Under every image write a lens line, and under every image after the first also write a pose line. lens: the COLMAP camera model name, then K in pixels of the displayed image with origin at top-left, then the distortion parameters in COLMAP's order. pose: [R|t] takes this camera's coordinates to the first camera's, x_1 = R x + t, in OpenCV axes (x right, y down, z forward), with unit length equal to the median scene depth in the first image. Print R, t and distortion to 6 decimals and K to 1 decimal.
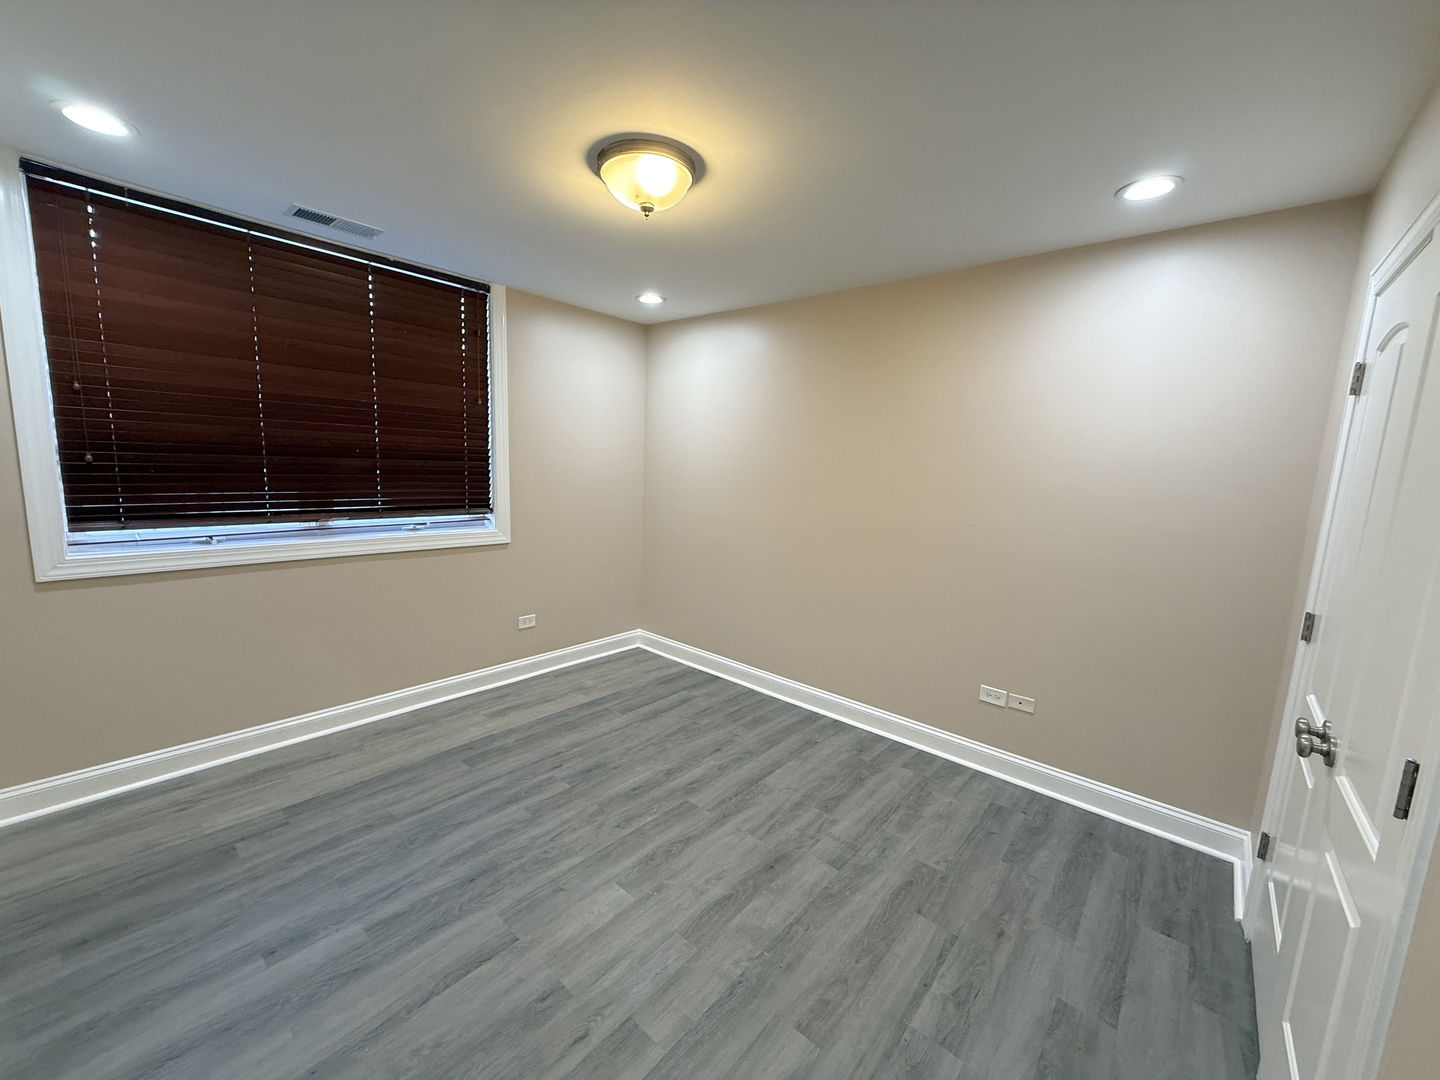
lens RADIAL K [[573.4, 0, 720.0], [0, 573.4, 540.0], [0, 0, 1]] dist [0.002400, 0.000318]
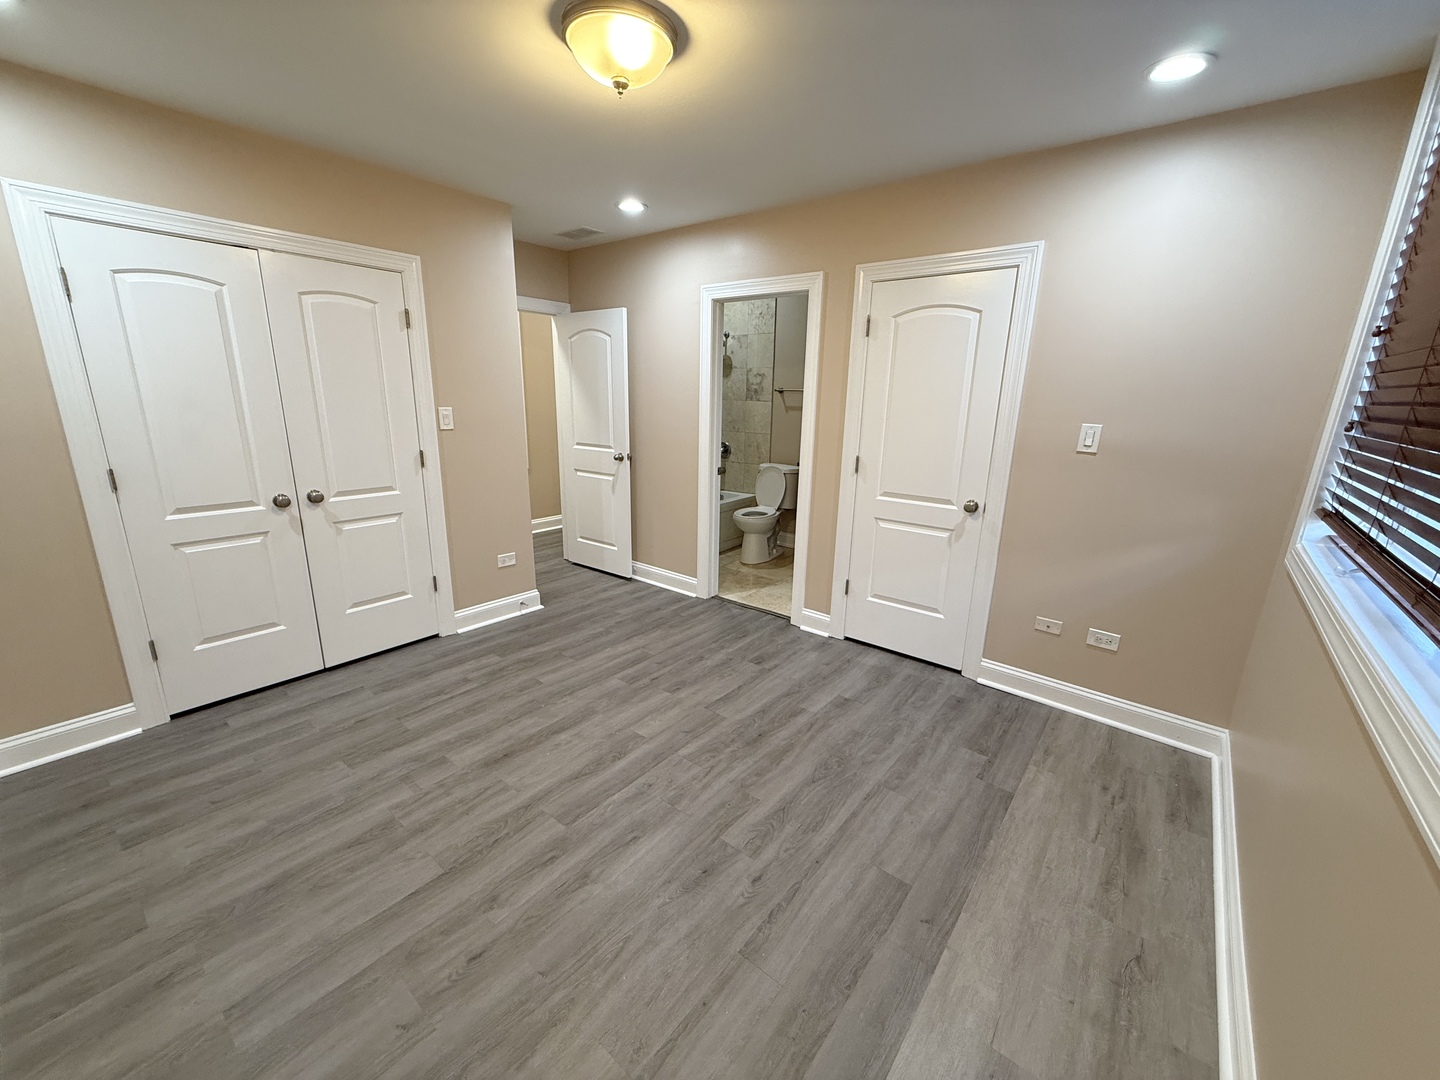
lens RADIAL K [[573.4, 0, 720.0], [0, 573.4, 540.0], [0, 0, 1]] dist [0.002400, 0.000318]
pose [[-0.997547, -0.053713, -0.044883, -0.240223], [-0.066874, 0.920710, 0.384476, -0.251797], [0.020672, 0.386534, -0.922043, 1.803905]]
